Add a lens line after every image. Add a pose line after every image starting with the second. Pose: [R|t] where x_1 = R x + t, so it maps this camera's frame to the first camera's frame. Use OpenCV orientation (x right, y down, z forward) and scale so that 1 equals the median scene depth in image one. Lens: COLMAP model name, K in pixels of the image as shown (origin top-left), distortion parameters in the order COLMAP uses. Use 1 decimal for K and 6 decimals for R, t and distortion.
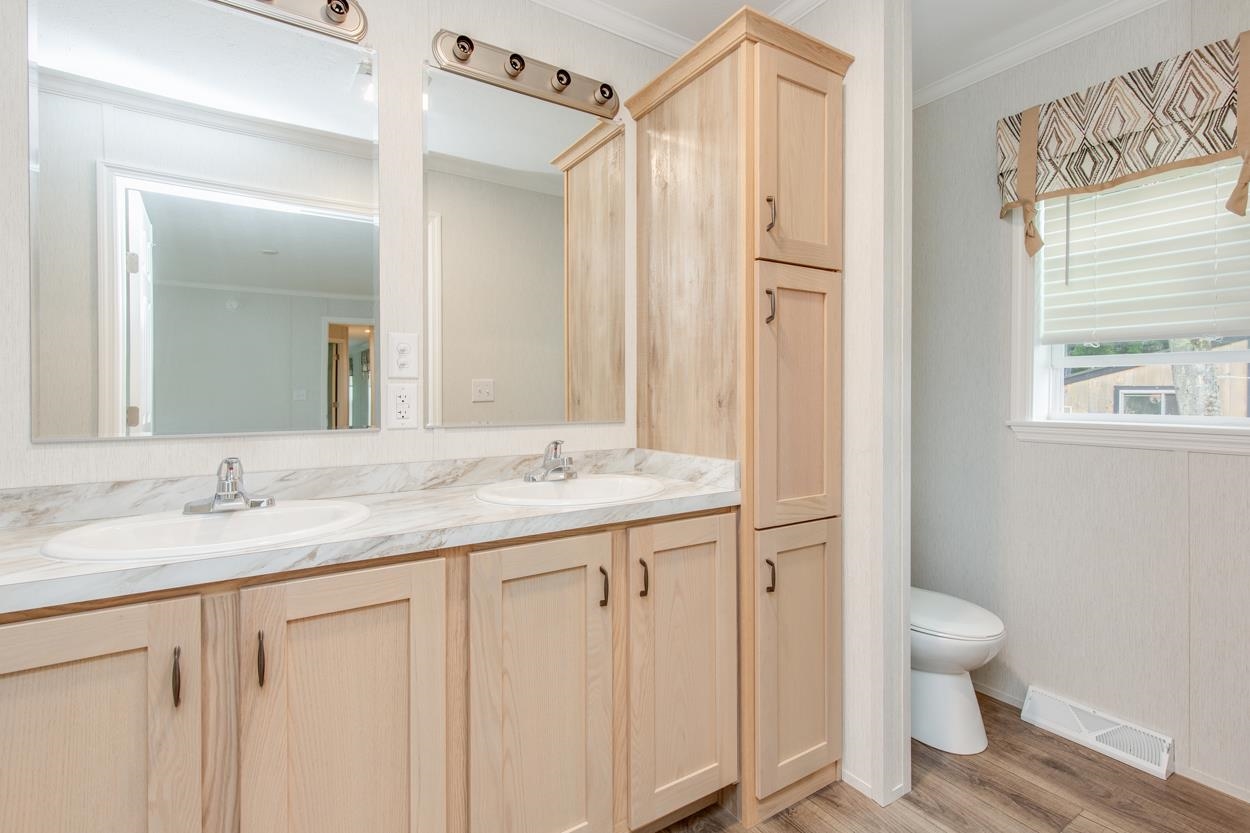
lens RADIAL K [[572.4, 0, 632.3], [0, 572.4, 406.2], [0, 0, 1]] dist [0.002139, -0.000304]
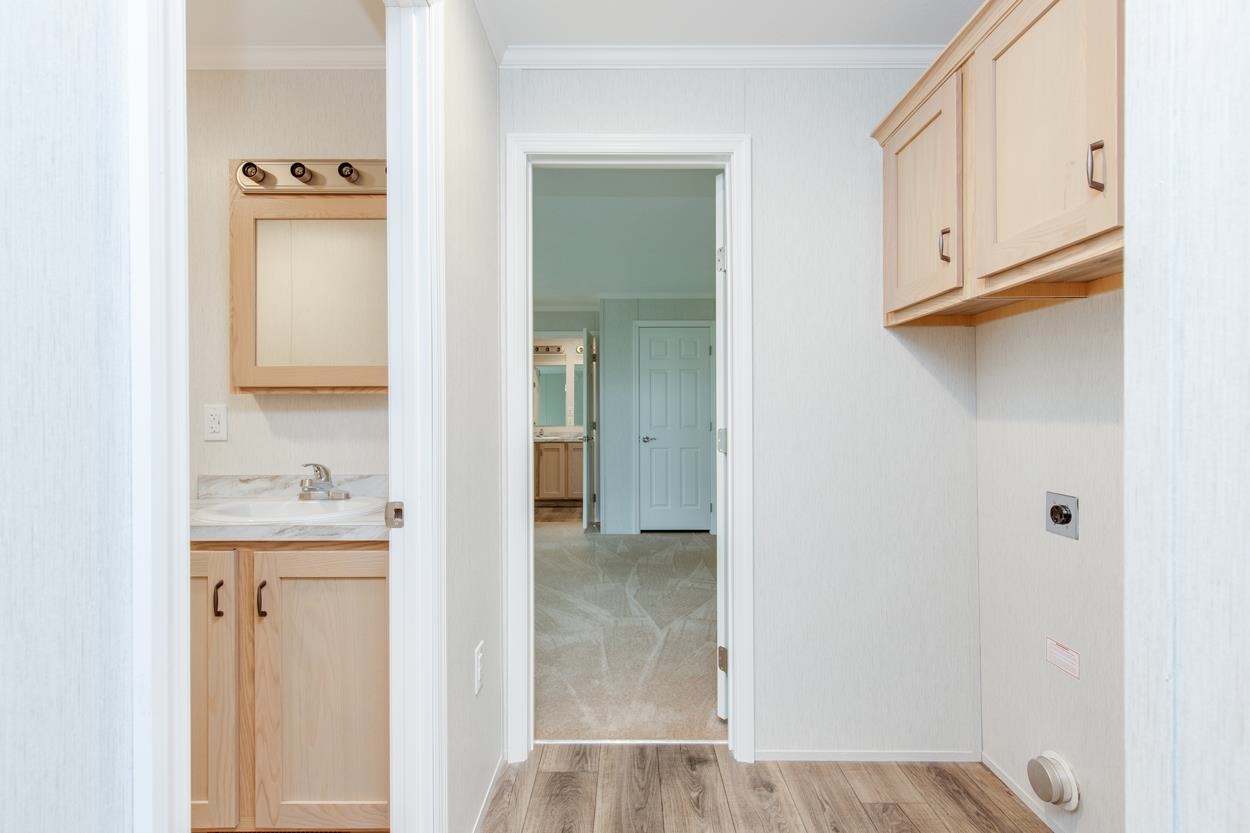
lens RADIAL K [[560.8, 0, 630.0], [0, 560.8, 414.8], [0, 0, 1]] dist [0.004344, -0.000565]
pose [[0.845308, -0.006620, -0.534238, 2.837835], [-0.005642, 0.999757, -0.021316, 0.046615], [0.534249, 0.021032, 0.845065, -3.072519]]
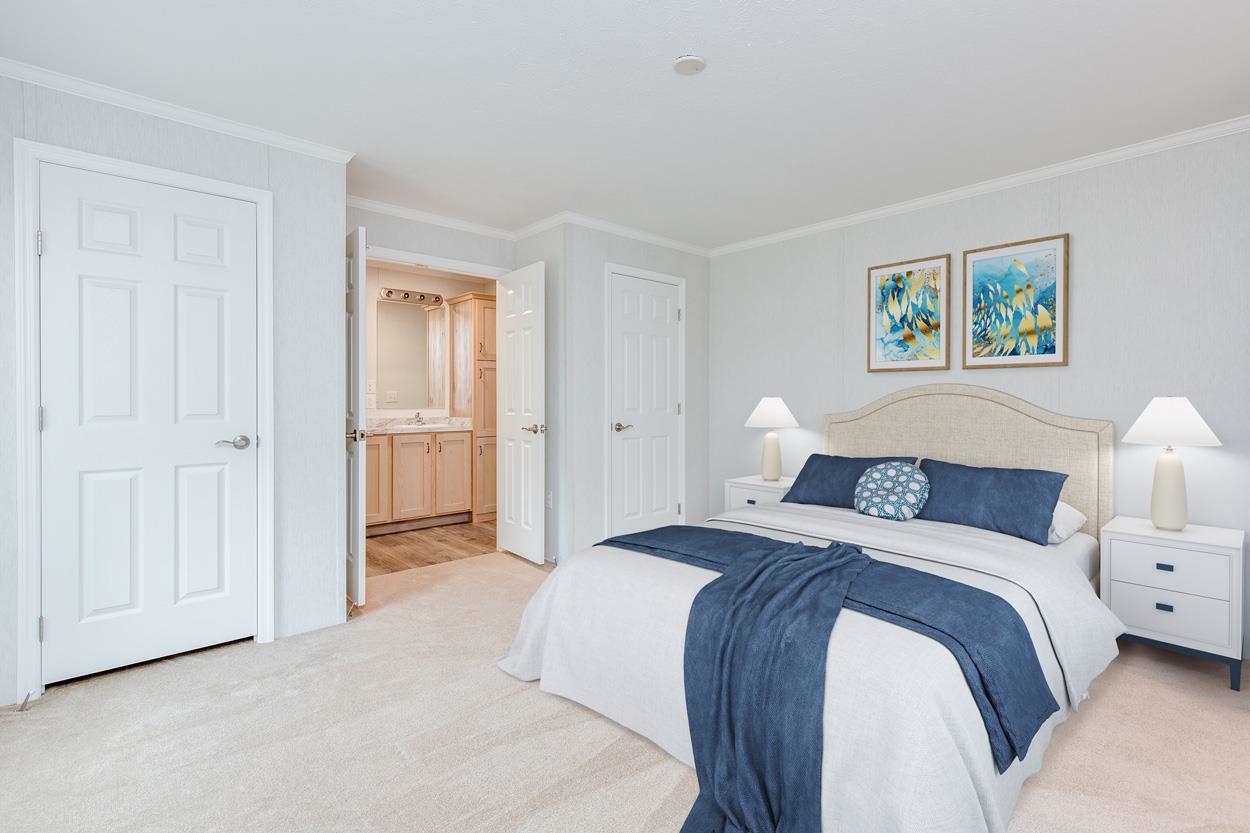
lens RADIAL K [[566.7, 0, 630.8], [0, 566.7, 399.7], [0, 0, 1]] dist [0.000380, -0.000213]
pose [[0.987633, 0.000525, 0.156784, 0.607868], [0.002028, 0.999868, -0.016127, 0.042449], [-0.156772, 0.016246, 0.987501, -2.603852]]
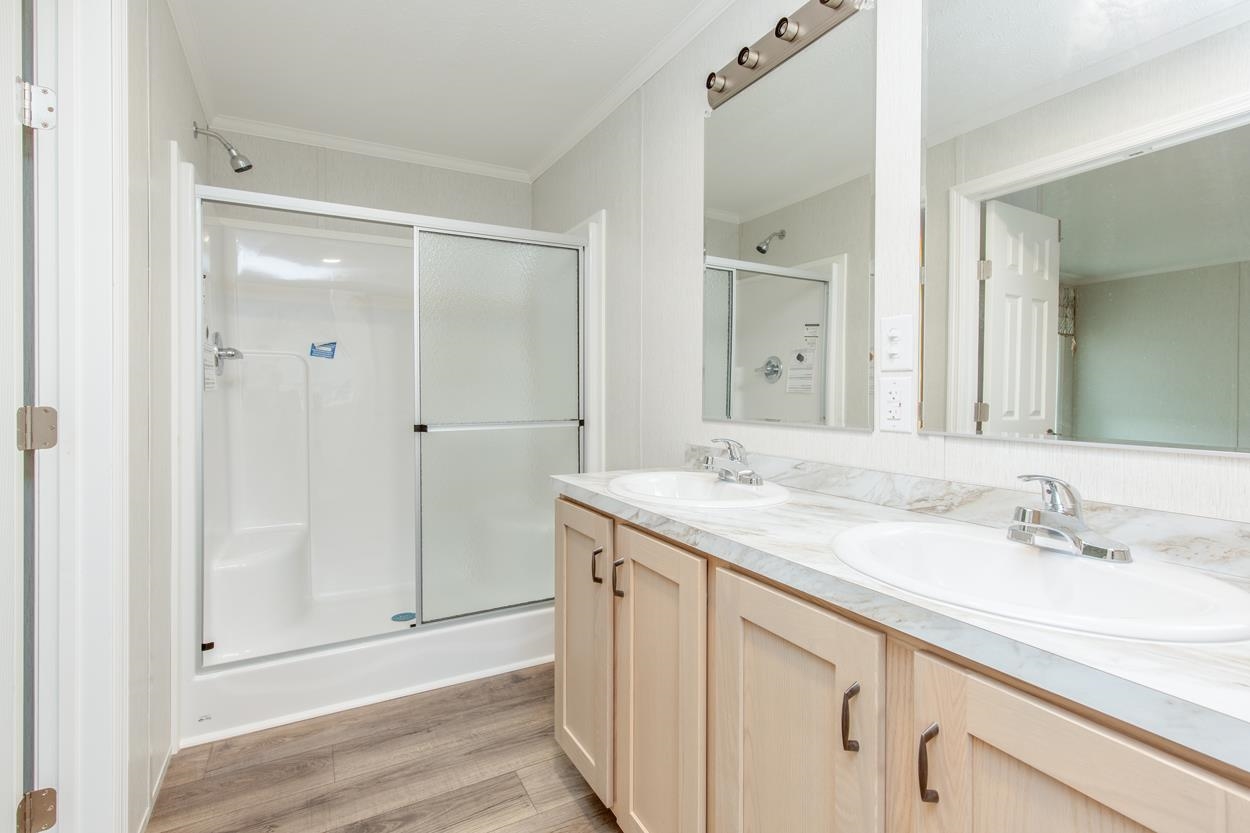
lens RADIAL K [[580.3, 0, 624.2], [0, 580.3, 390.9], [0, 0, 1]] dist [-0.000710, -0.000322]
pose [[-0.071738, 0.006256, -0.997404, 0.477730], [-0.022408, 0.999718, 0.007882, -0.018118], [0.997172, 0.022915, -0.071577, 0.682637]]
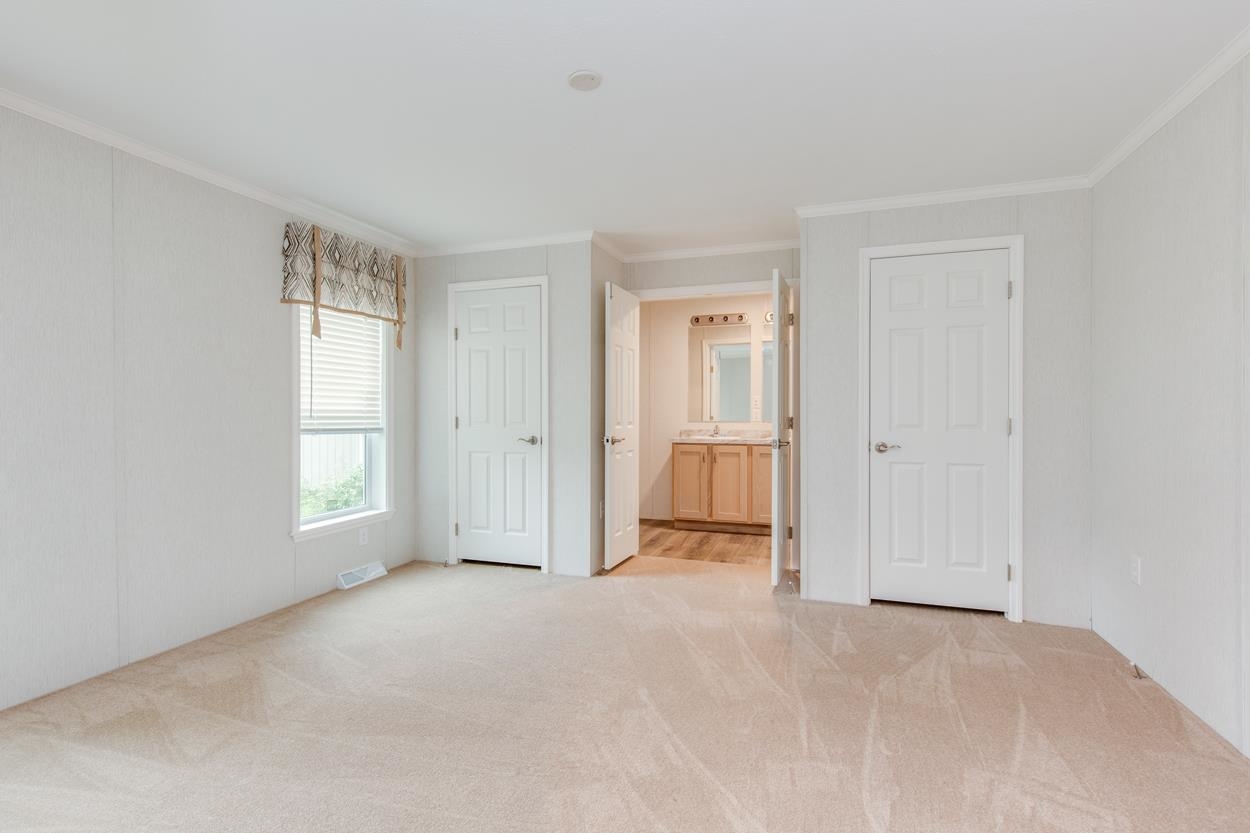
lens RADIAL K [[572.2, 0, 629.8], [0, 572.2, 412.4], [0, 0, 1]] dist [0.001192, -0.000523]
pose [[0.621515, -0.000315, -0.783402, 2.099799], [-0.014110, 0.999833, -0.011596, 0.034014], [0.783275, 0.018261, 0.621407, -2.059497]]
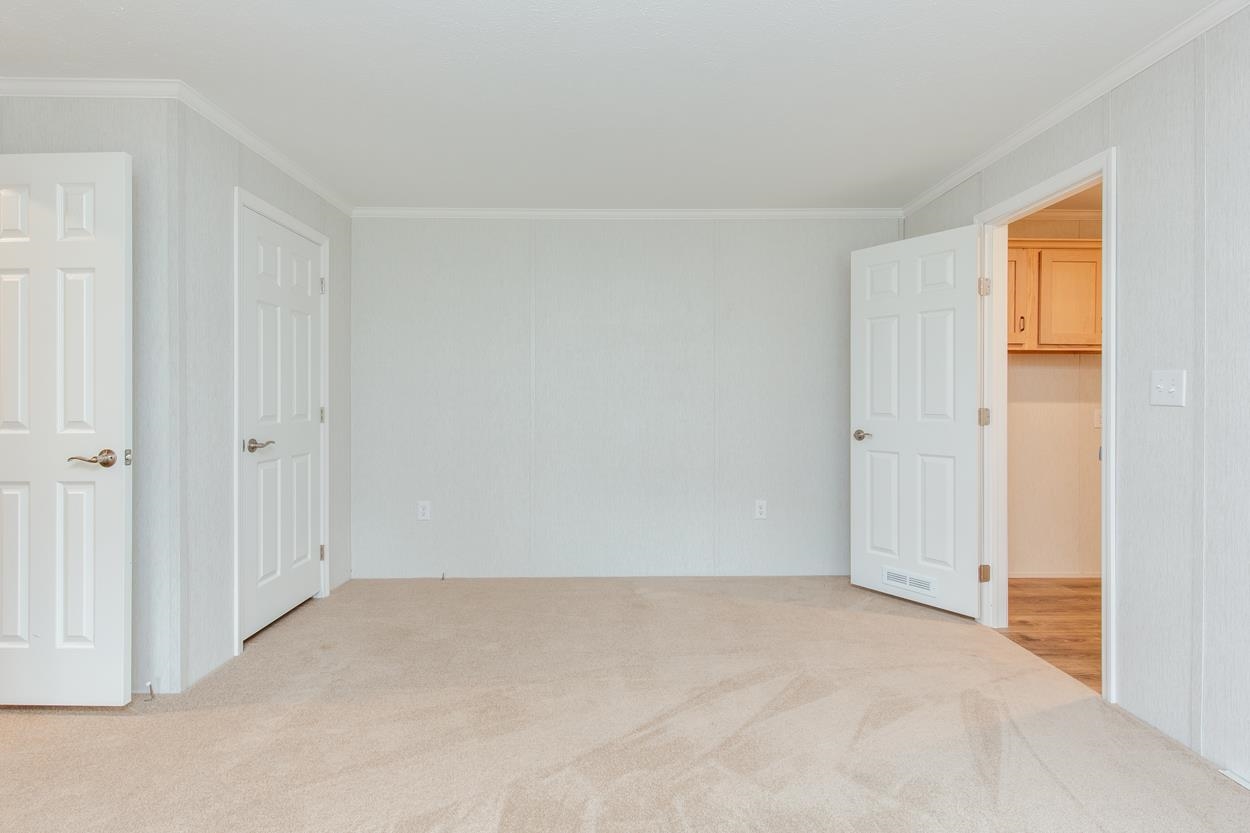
lens RADIAL K [[573.3, 0, 623.5], [0, 573.3, 397.0], [0, 0, 1]] dist [0.001228, 0.000000]
pose [[0.538097, 0.003232, 0.842877, 0.094639], [0.017850, 0.999725, -0.015229, 0.028082], [-0.842694, 0.023240, 0.537892, -1.852520]]
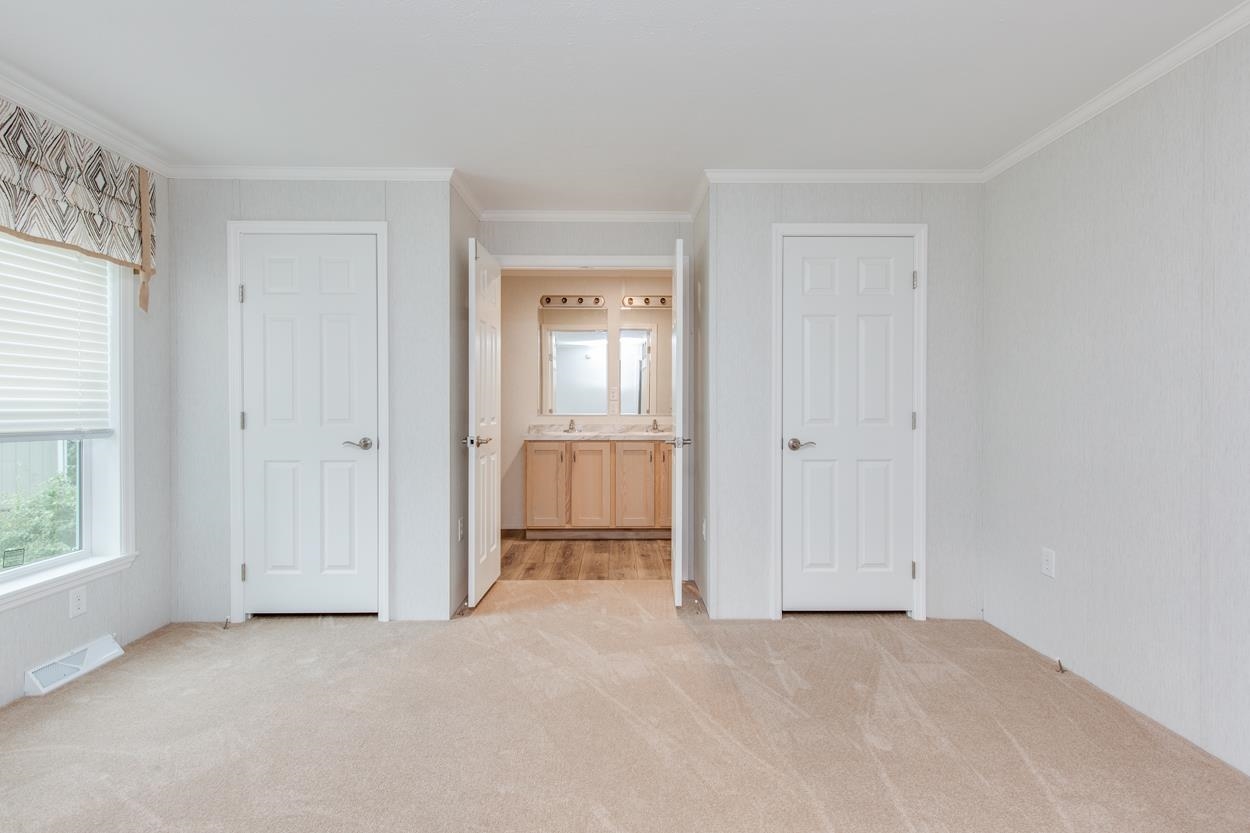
lens RADIAL K [[574.6, 0, 623.4], [0, 574.6, 406.4], [0, 0, 1]] dist [0.003041, -0.000622]
pose [[0.845912, 0.002142, -0.533319, 1.542572], [-0.009596, 0.999891, -0.011205, 0.025124], [0.533237, 0.014596, 0.845840, -1.958093]]
